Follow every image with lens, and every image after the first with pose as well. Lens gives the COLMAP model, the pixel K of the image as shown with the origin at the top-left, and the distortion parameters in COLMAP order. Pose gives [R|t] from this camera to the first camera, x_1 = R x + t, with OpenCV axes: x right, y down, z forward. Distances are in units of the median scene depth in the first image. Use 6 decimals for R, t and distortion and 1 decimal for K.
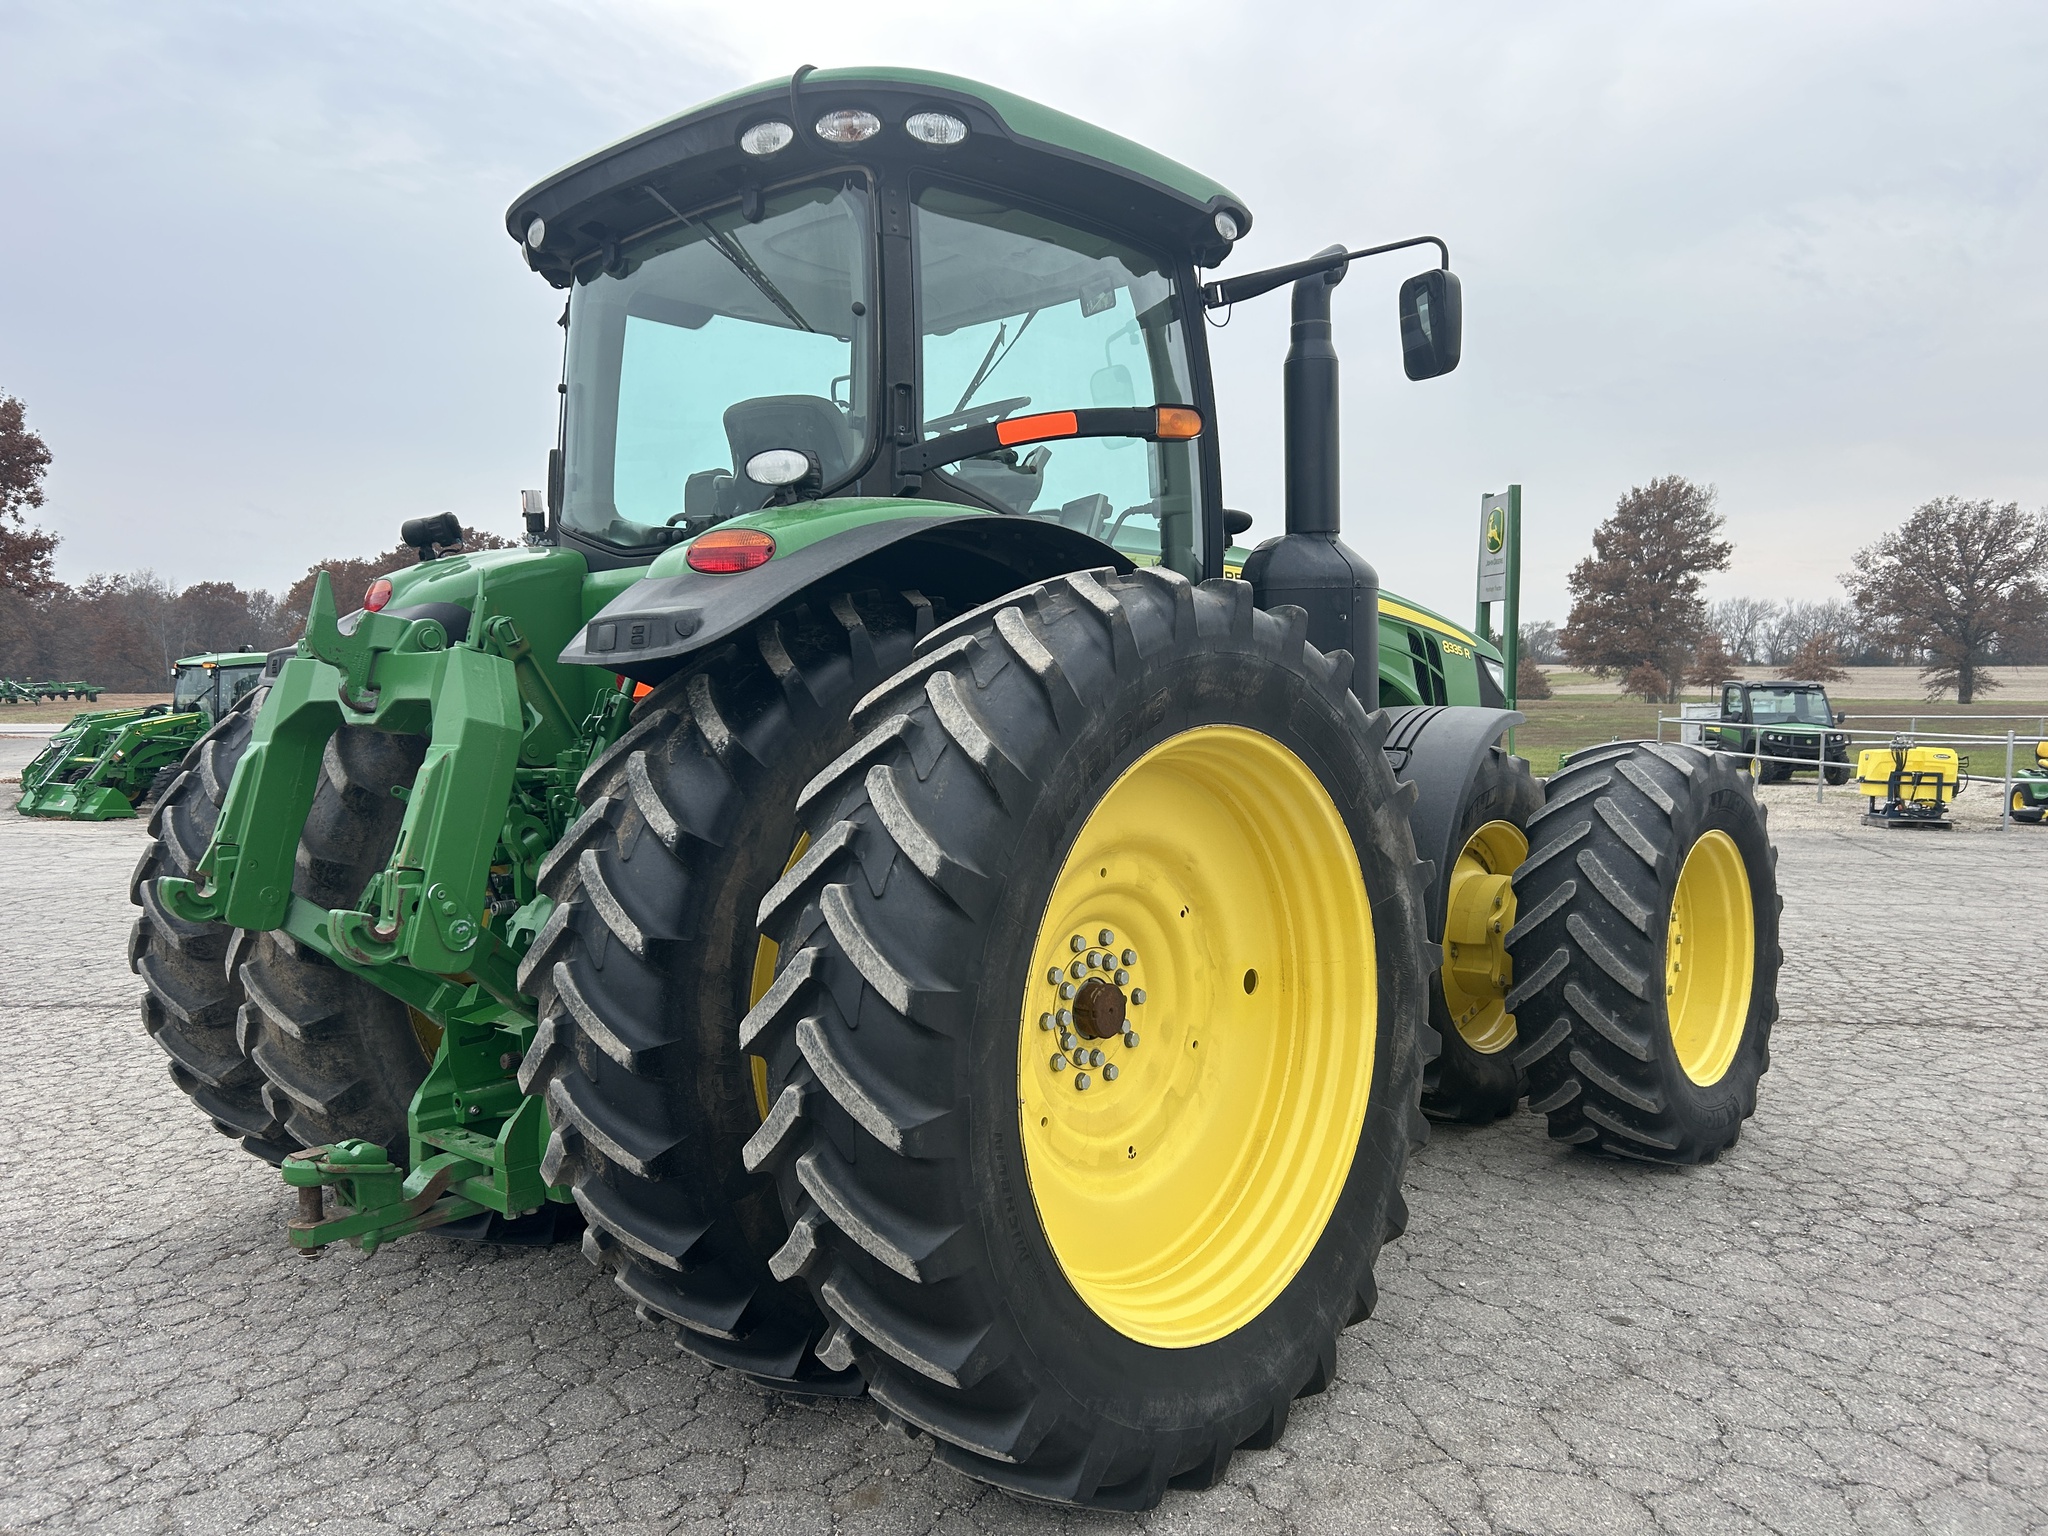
lens RADIAL K [[1537.1, 0, 1013.2], [0, 1537.1, 755.3], [0, 0, 1]] dist [0.049896, -0.049964]
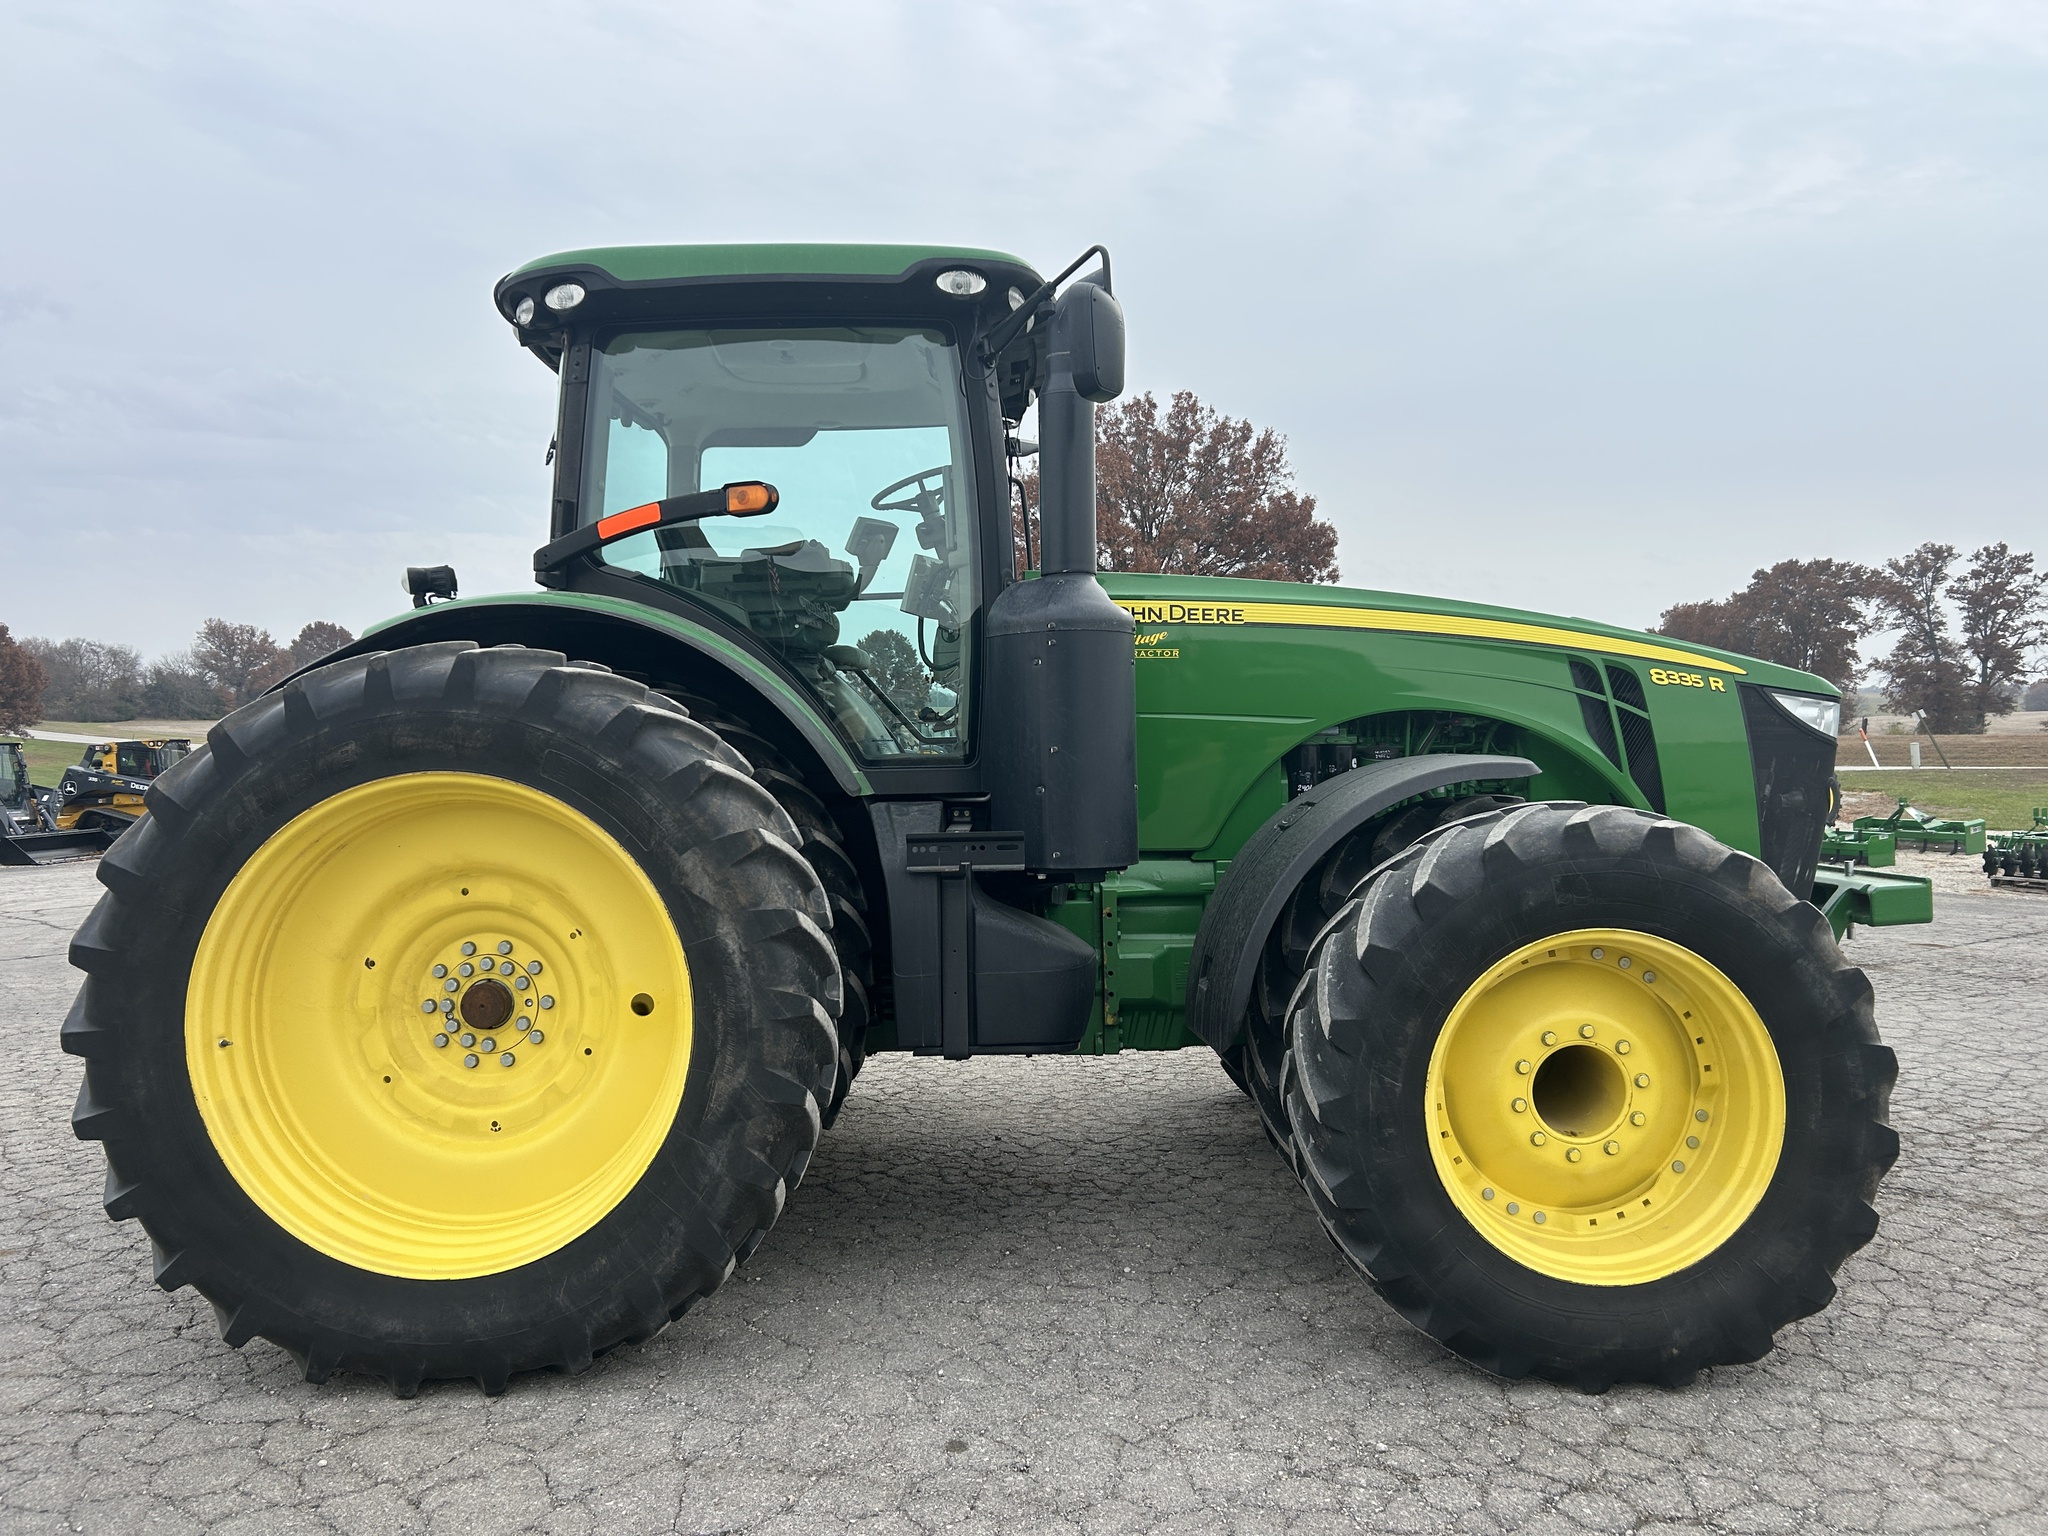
lens RADIAL K [[1537.1, 0, 1006.7], [0, 1537.1, 759.5], [0, 0, 1]] dist [0.049896, -0.049964]
pose [[0.671322, 0.003935, -0.741155, 1.226470], [-0.022733, 0.999625, -0.015283, -0.019538], [0.740817, 0.027109, 0.671160, 0.471944]]
